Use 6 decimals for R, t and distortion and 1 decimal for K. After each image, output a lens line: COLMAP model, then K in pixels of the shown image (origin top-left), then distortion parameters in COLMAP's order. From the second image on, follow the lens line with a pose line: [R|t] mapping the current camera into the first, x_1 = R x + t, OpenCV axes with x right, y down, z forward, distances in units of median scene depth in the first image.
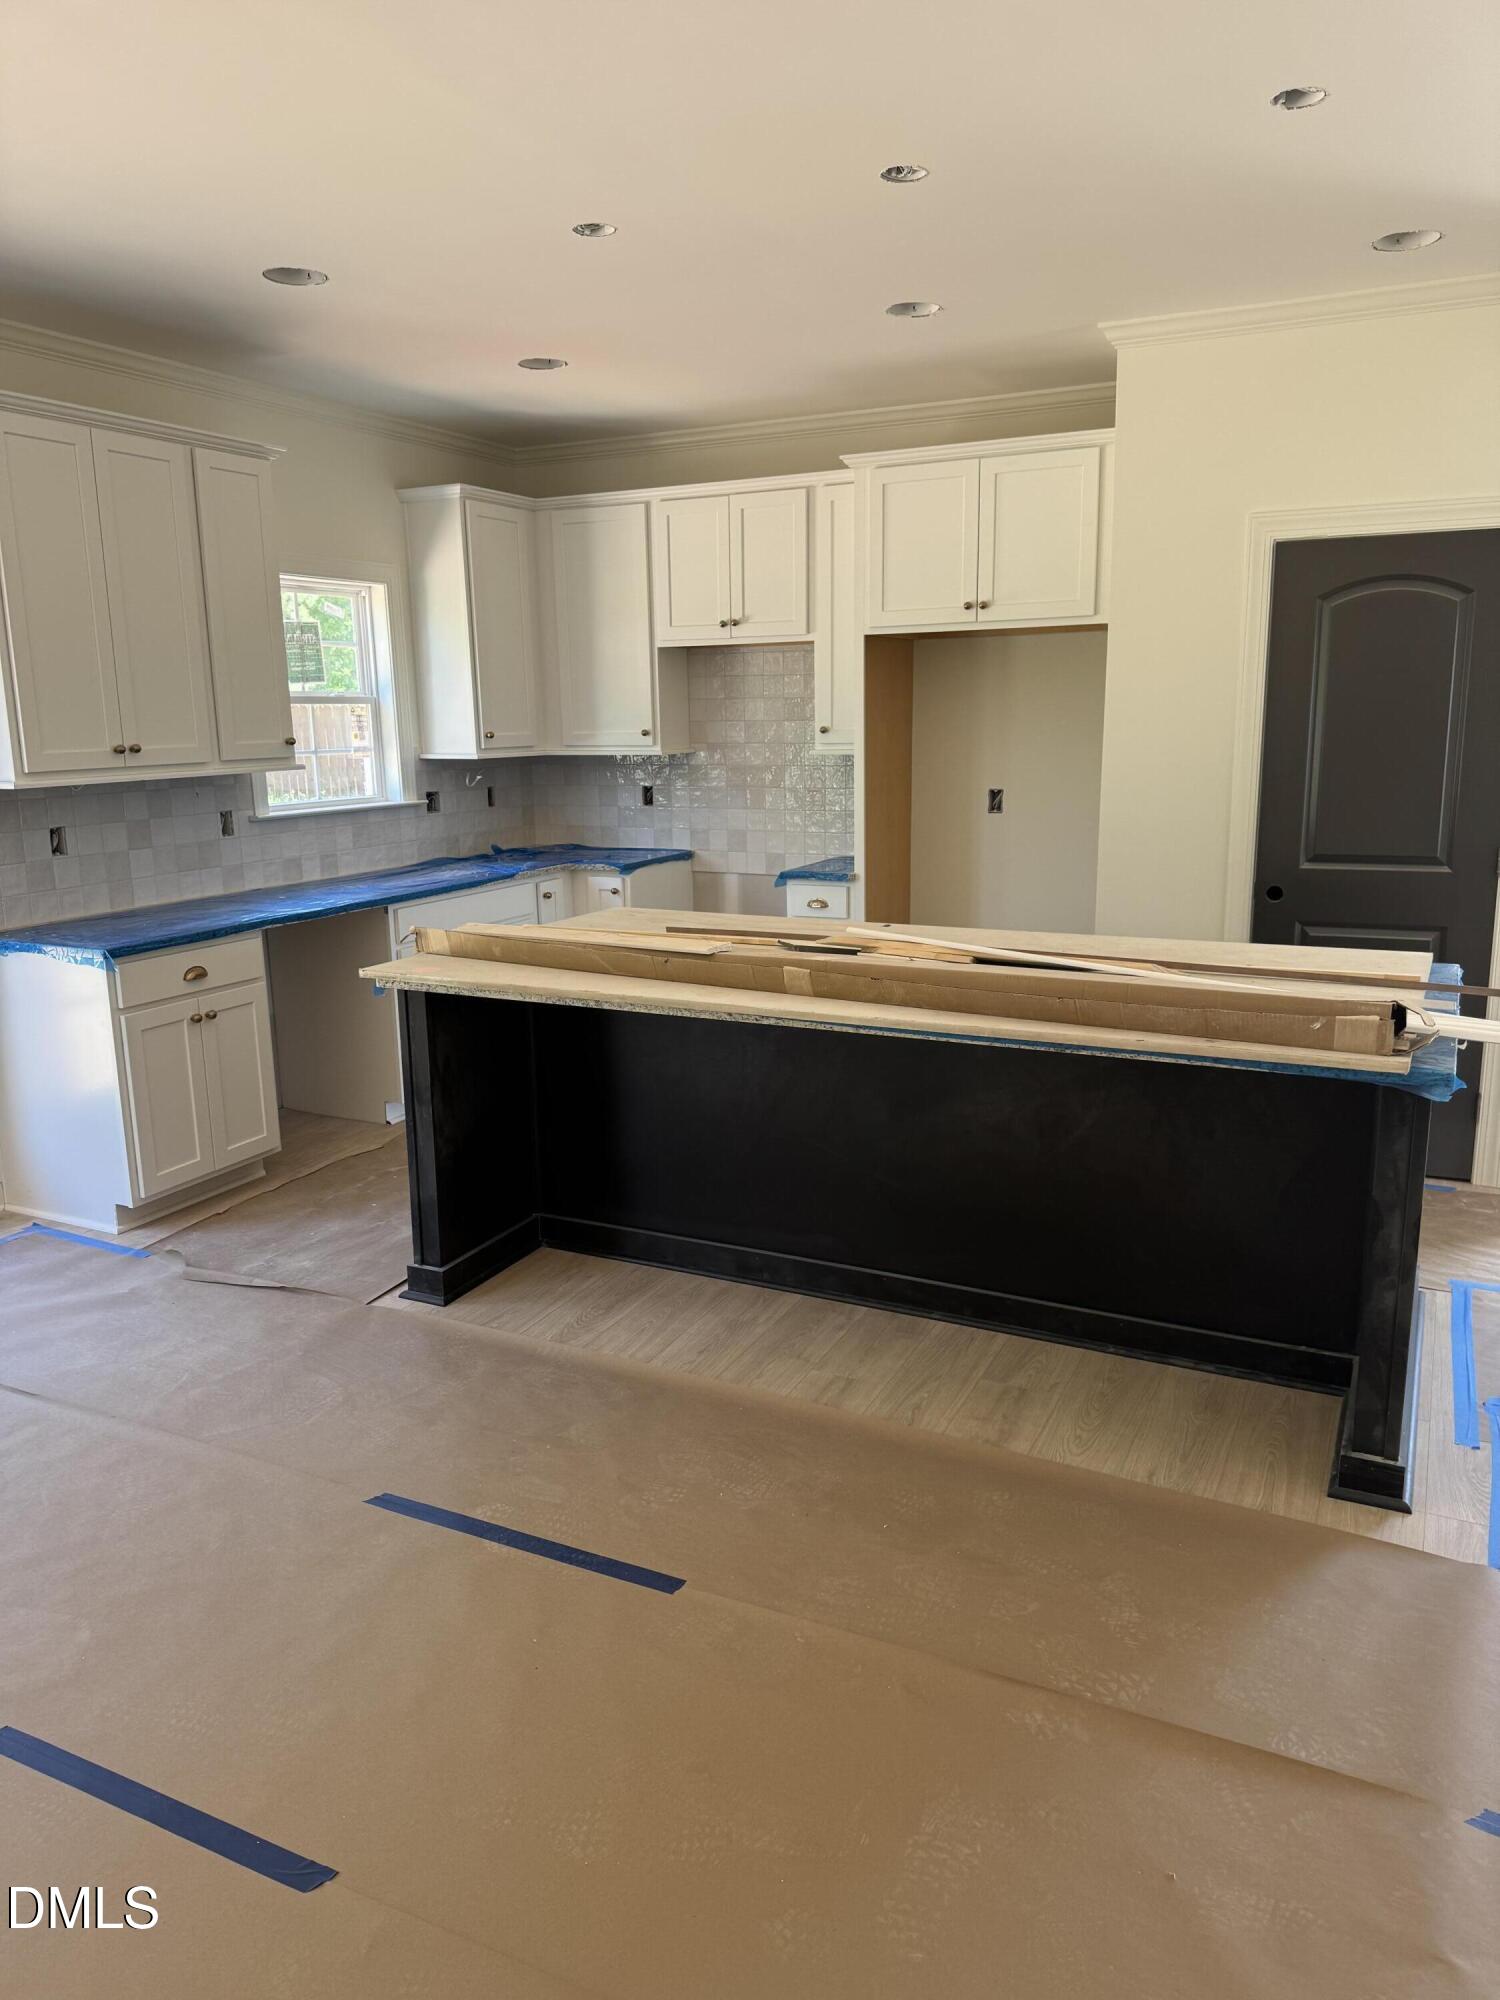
lens RADIAL K [[1402.7, 0, 750.0], [0, 1402.7, 1000.0], [0, 0, 1]] dist [0.207359, -0.435095]
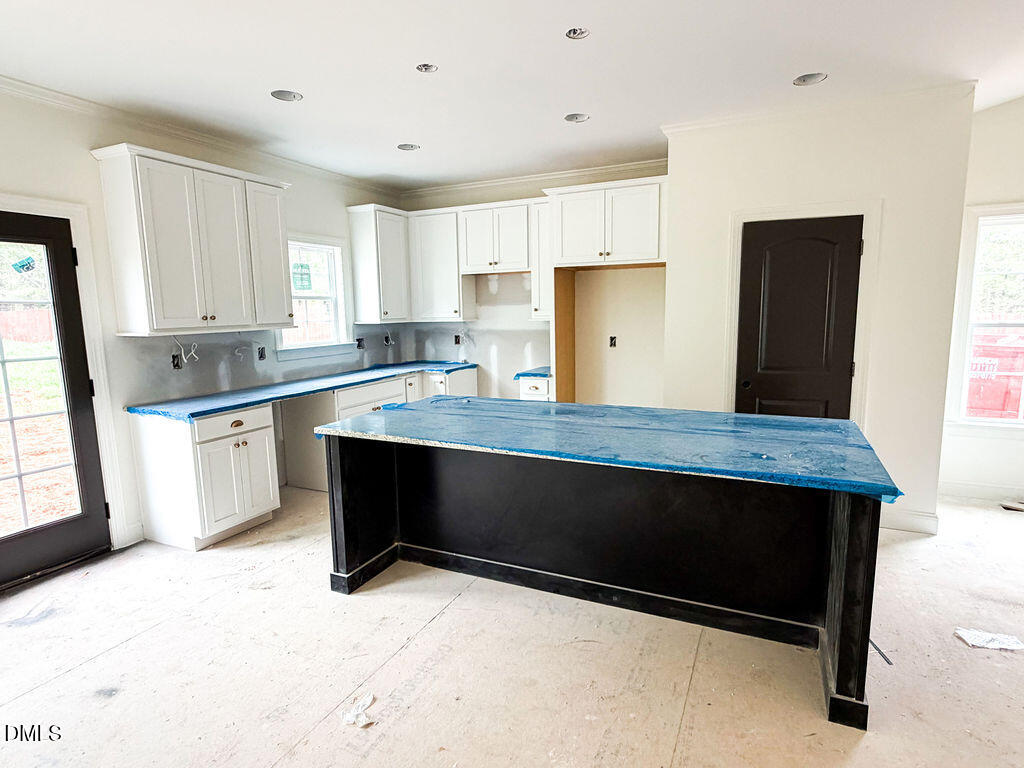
lens RADIAL K [[554.8, 0, 512.6], [0, 554.8, 388.1], [0, 0, 1]] dist [0.003349, 0.000664]
pose [[0.999839, -0.003577, 0.017584, 0.000129], [0.004668, 0.998042, -0.062373, -0.014102], [-0.017327, 0.062445, 0.997898, 0.139691]]
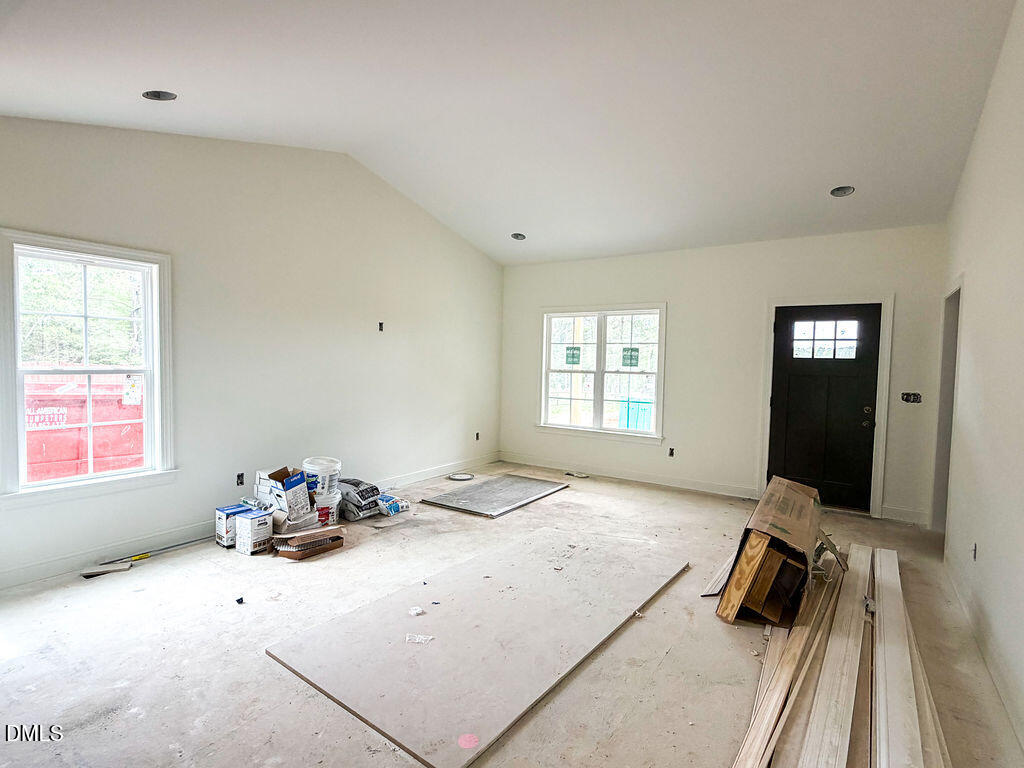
lens RADIAL K [[516.9, 0, 510.6], [0, 516.9, 385.4], [0, 0, 1]] dist [-0.000779, 0.001246]
pose [[0.133491, -0.028493, 0.990640, 0.125306], [0.180011, 0.983656, 0.004035, -0.030660], [-0.974565, 0.177787, 0.136439, 0.256006]]
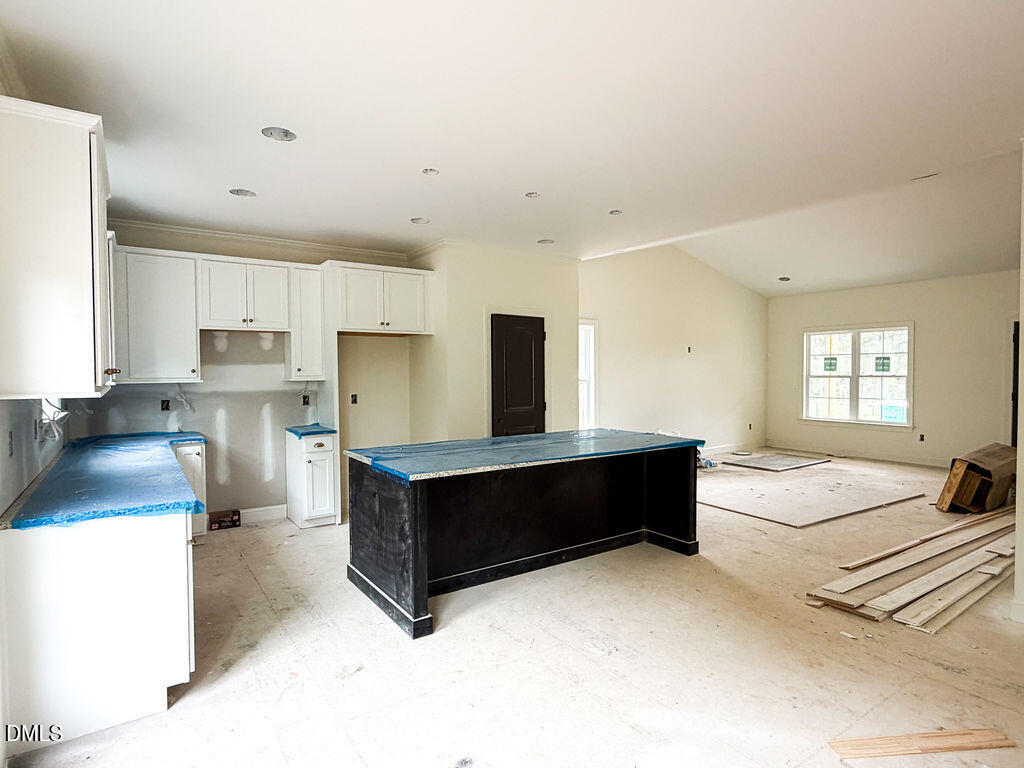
lens RADIAL K [[553.2, 0, 512.0], [0, 553.2, 384.0], [0, 0, 1]] dist [0.002039, 0.000300]
pose [[0.489766, -0.009188, 0.871805, -0.555364], [0.176511, 0.980282, -0.088830, -0.030725], [-0.853799, 0.197389, 0.481731, 0.292460]]
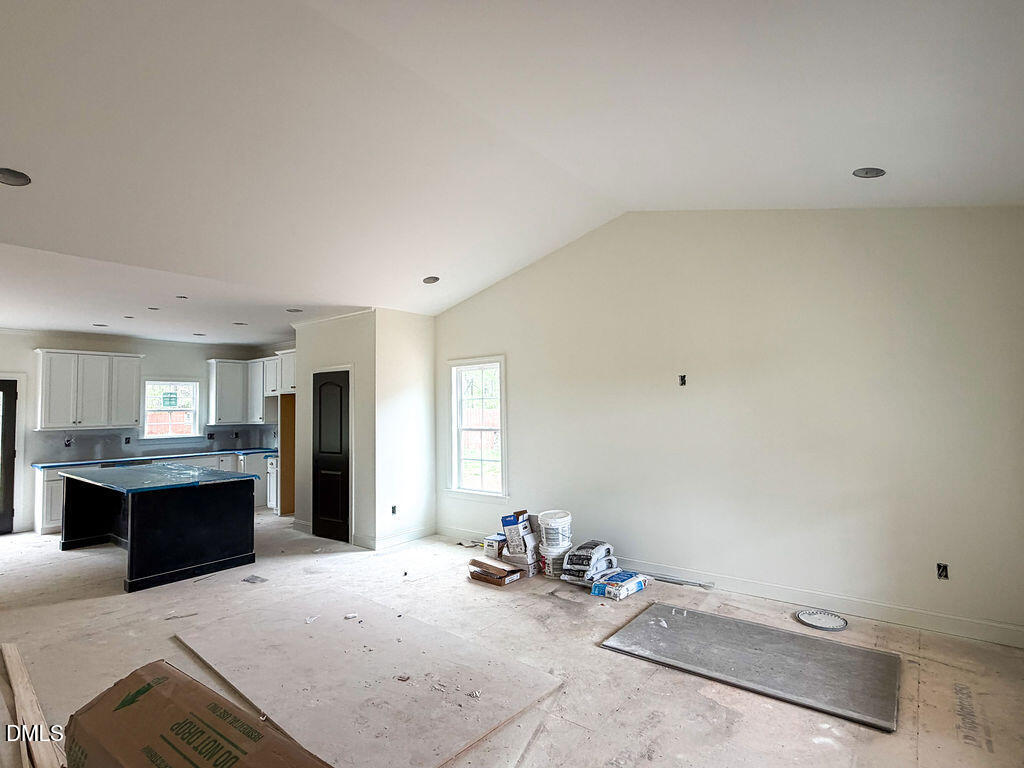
lens RADIAL K [[516.9, 0, 510.6], [0, 516.9, 385.4], [0, 0, 1]] dist [-0.000779, 0.001246]
pose [[0.976878, -0.010626, -0.213534, 0.935476], [-0.042587, 0.969078, -0.243051, 0.034918], [0.209514, 0.246525, 0.946218, -0.198457]]
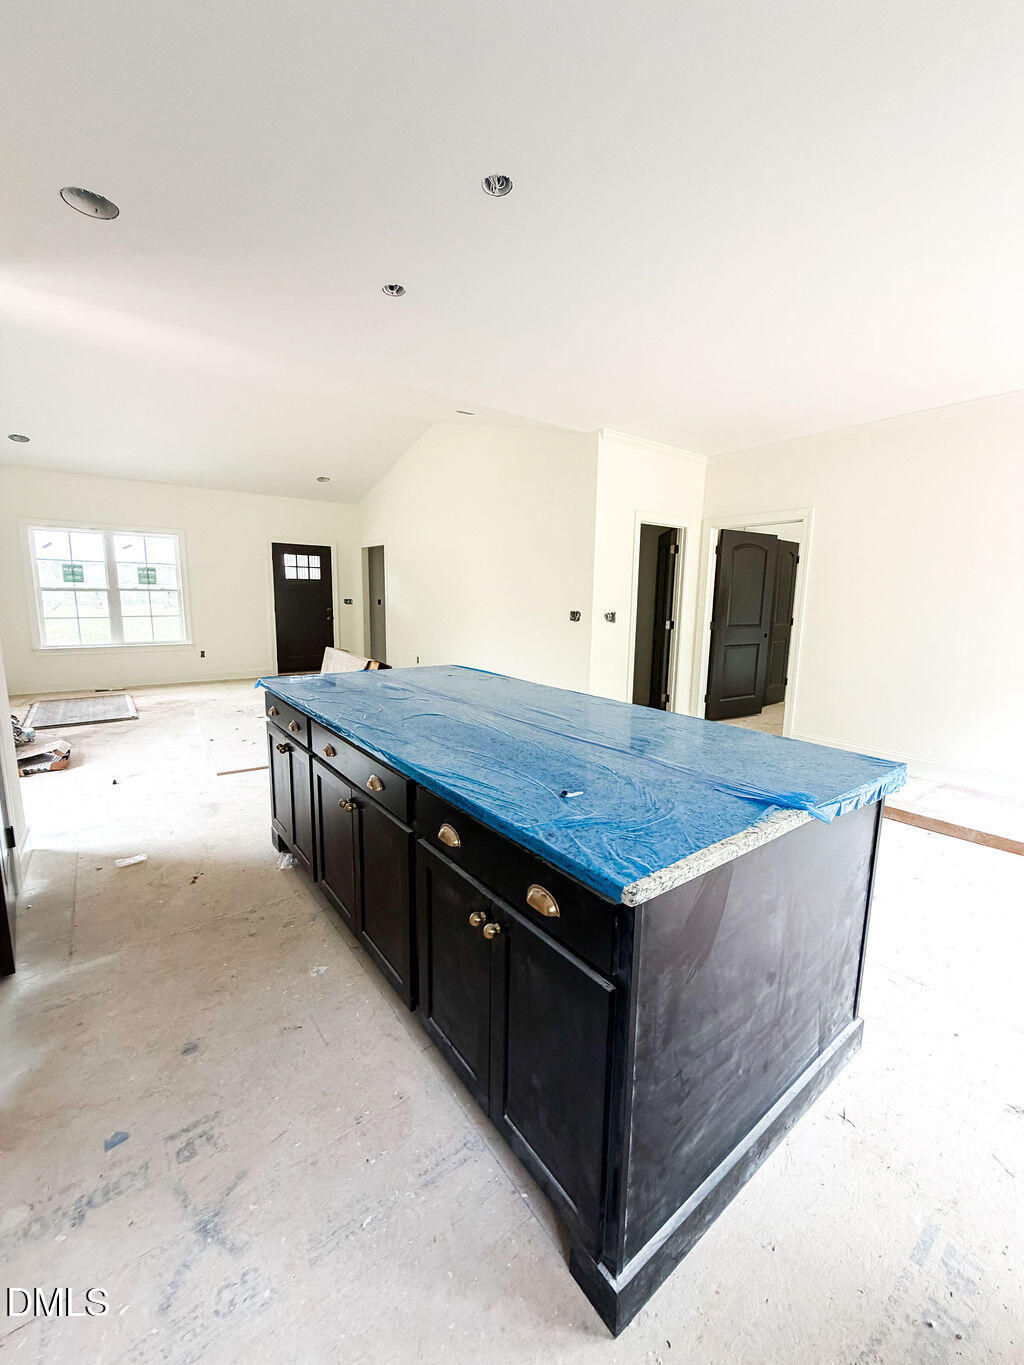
lens RADIAL K [[545.2, 0, 512.5], [0, 545.2, 677.3], [0, 0, 1]] dist [0.001710, 0.000380]
pose [[-0.895485, -0.078150, 0.438177, -0.103436], [0.081674, 0.938897, 0.334367, -0.173877], [-0.437534, 0.335208, -0.834386, 0.920957]]
